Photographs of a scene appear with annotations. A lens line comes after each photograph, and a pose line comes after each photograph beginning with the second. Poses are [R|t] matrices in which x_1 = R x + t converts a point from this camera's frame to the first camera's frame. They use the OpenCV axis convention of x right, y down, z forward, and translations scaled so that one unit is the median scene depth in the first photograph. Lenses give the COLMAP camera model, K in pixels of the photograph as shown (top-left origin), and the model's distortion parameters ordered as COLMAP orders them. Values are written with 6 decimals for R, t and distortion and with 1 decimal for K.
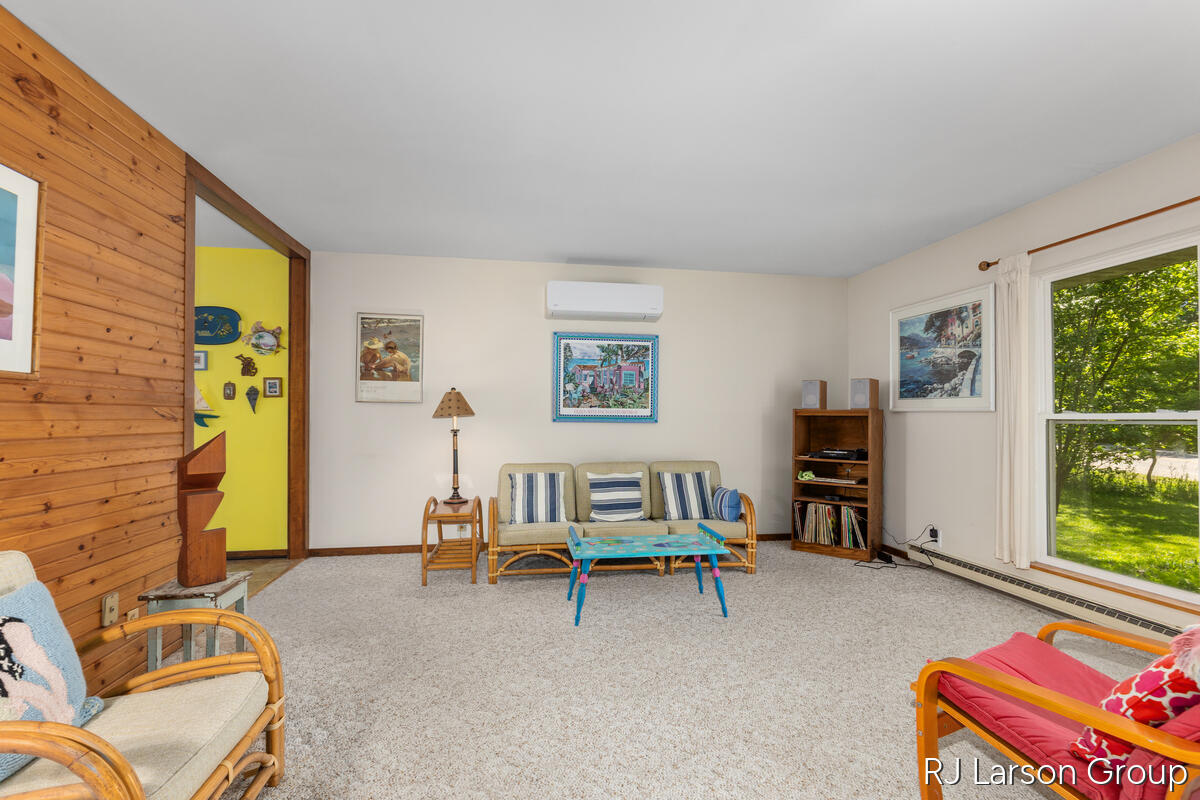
lens RADIAL K [[551.2, 0, 606.1], [0, 551.2, 403.1], [0, 0, 1]] dist [0.005199, -0.000132]
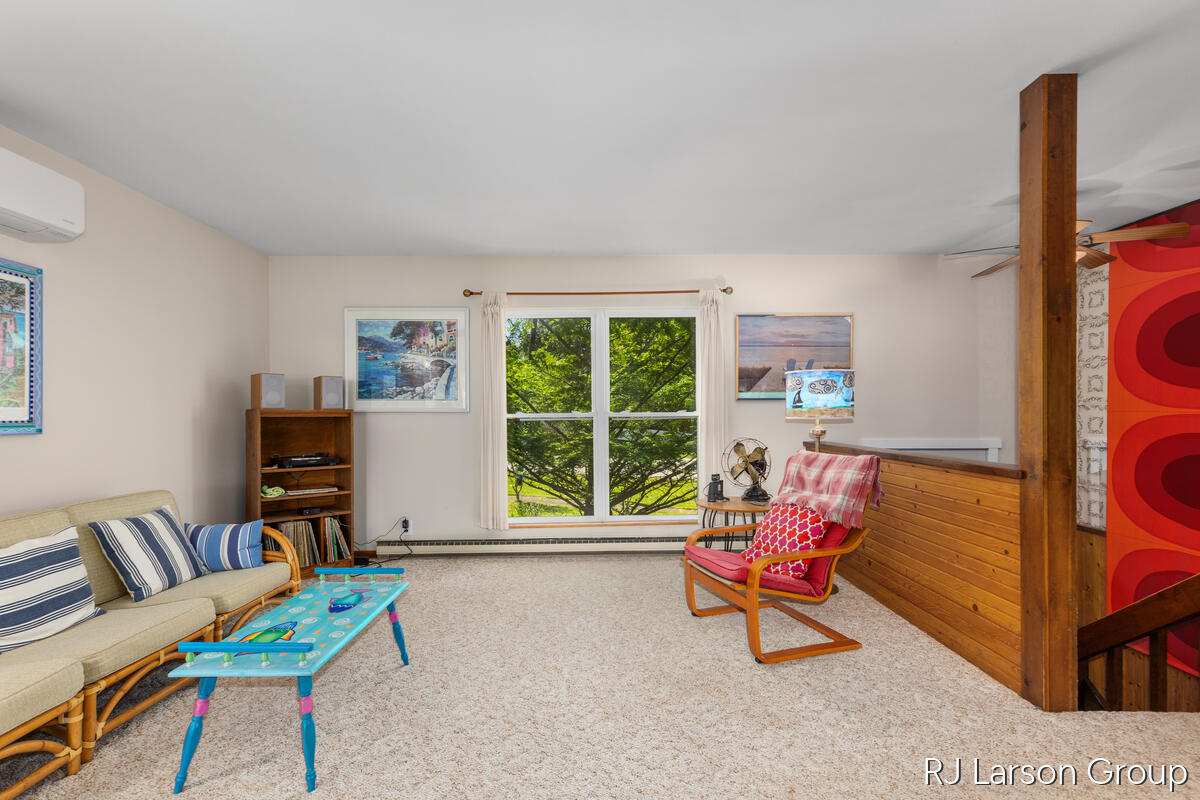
lens RADIAL K [[551.2, 0, 605.7], [0, 551.2, 411.8], [0, 0, 1]] dist [0.005199, -0.000132]
pose [[0.143528, -0.002361, 0.989643, -0.414462], [-0.016997, 0.999844, 0.004851, 0.002647], [-0.989500, -0.017517, 0.143465, 0.448181]]
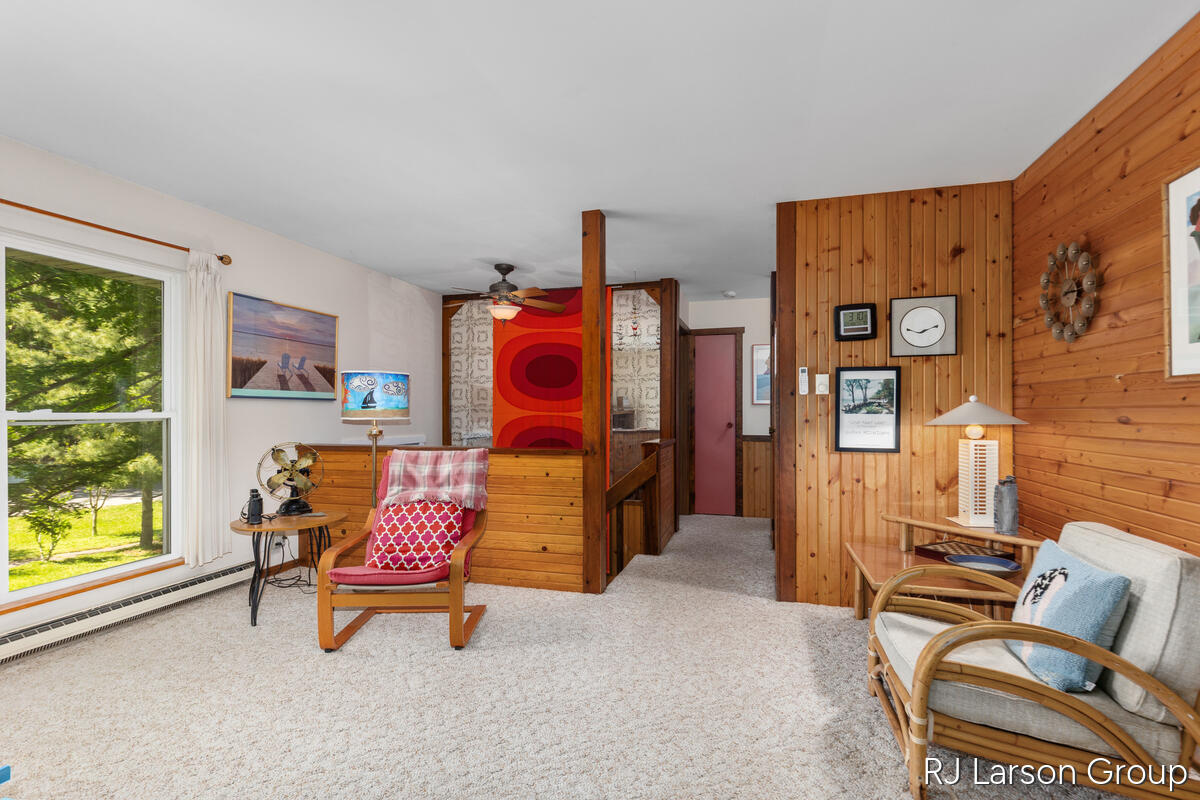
lens RADIAL K [[551.2, 0, 607.2], [0, 551.2, 407.0], [0, 0, 1]] dist [0.005199, -0.000132]
pose [[-0.906447, 0.003123, 0.422309, -0.215070], [-0.010466, 0.999499, -0.029857, 0.014761], [-0.422191, -0.031484, -0.905960, 0.884058]]
